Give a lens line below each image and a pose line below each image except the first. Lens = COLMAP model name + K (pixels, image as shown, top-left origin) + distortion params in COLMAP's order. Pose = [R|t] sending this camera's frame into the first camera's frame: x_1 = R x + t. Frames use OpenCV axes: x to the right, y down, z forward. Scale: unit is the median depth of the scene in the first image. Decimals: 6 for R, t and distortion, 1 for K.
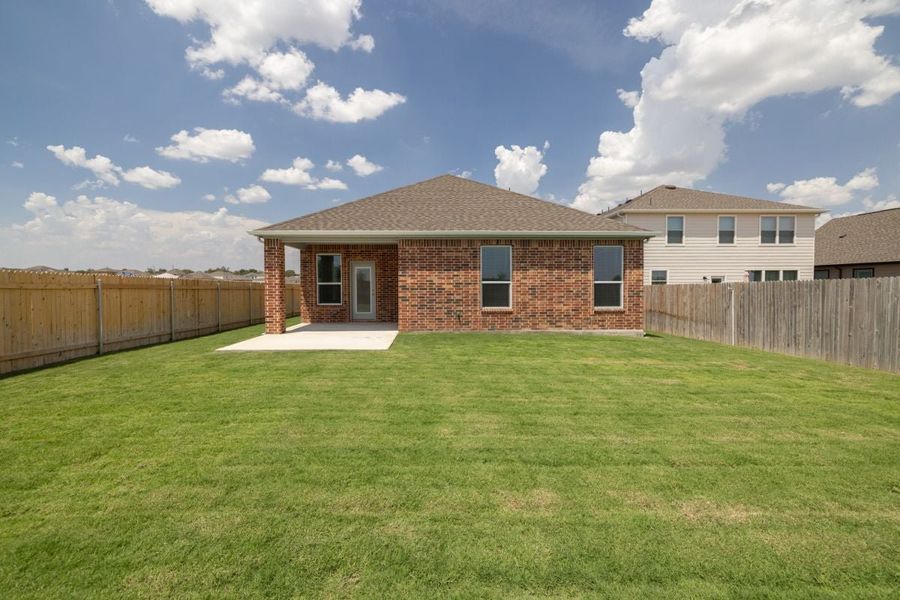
lens RADIAL K [[382.7, 0, 444.9], [0, 382.7, 295.9], [0, 0, 1]] dist [0.004601, 0.000402]
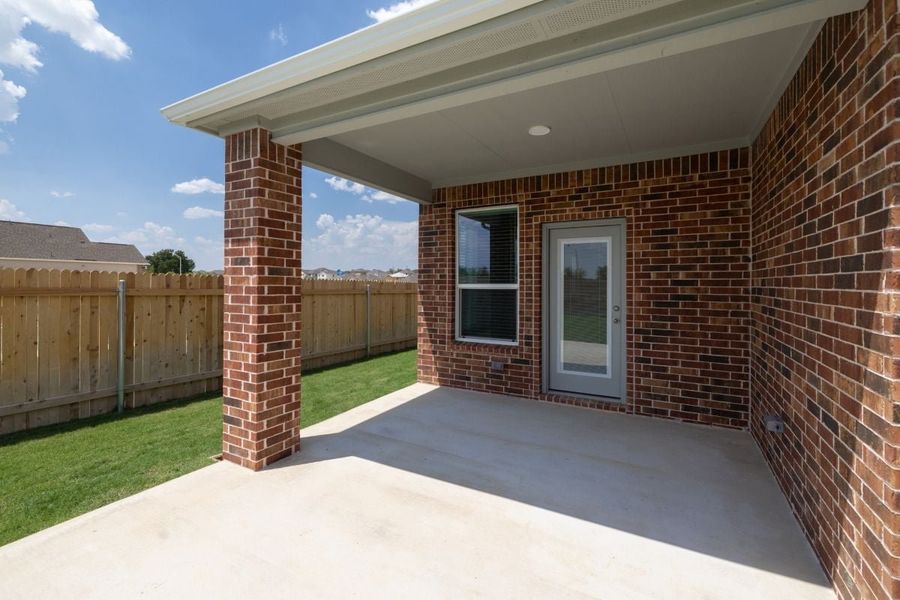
lens RADIAL K [[403.5, 0, 427.5], [0, 403.5, 285.1], [0, 0, 1]] dist [0.000861, 0.000104]
pose [[0.846329, 0.006285, -0.532623, -0.136544], [-0.019268, 0.999637, -0.018821, -0.024486], [0.532311, 0.026191, 0.846143, 0.628710]]
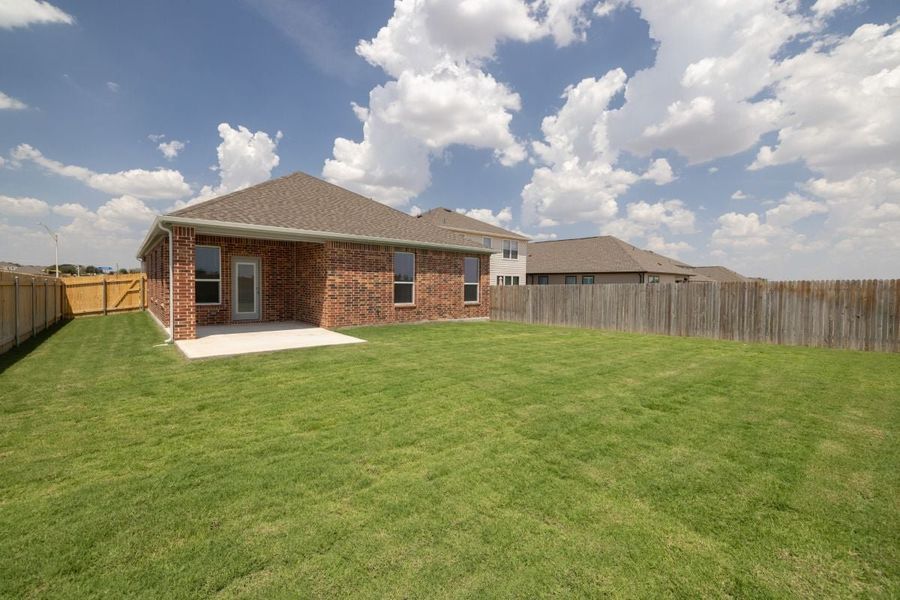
lens RADIAL K [[377.3, 0, 445.7], [0, 377.3, 298.1], [0, 0, 1]] dist [0.000255, 0.000514]
pose [[0.778999, -0.010844, 0.626931, -0.407887], [0.001729, 0.999884, 0.015147, -0.003659], [-0.627023, -0.010715, 0.778927, -0.008488]]
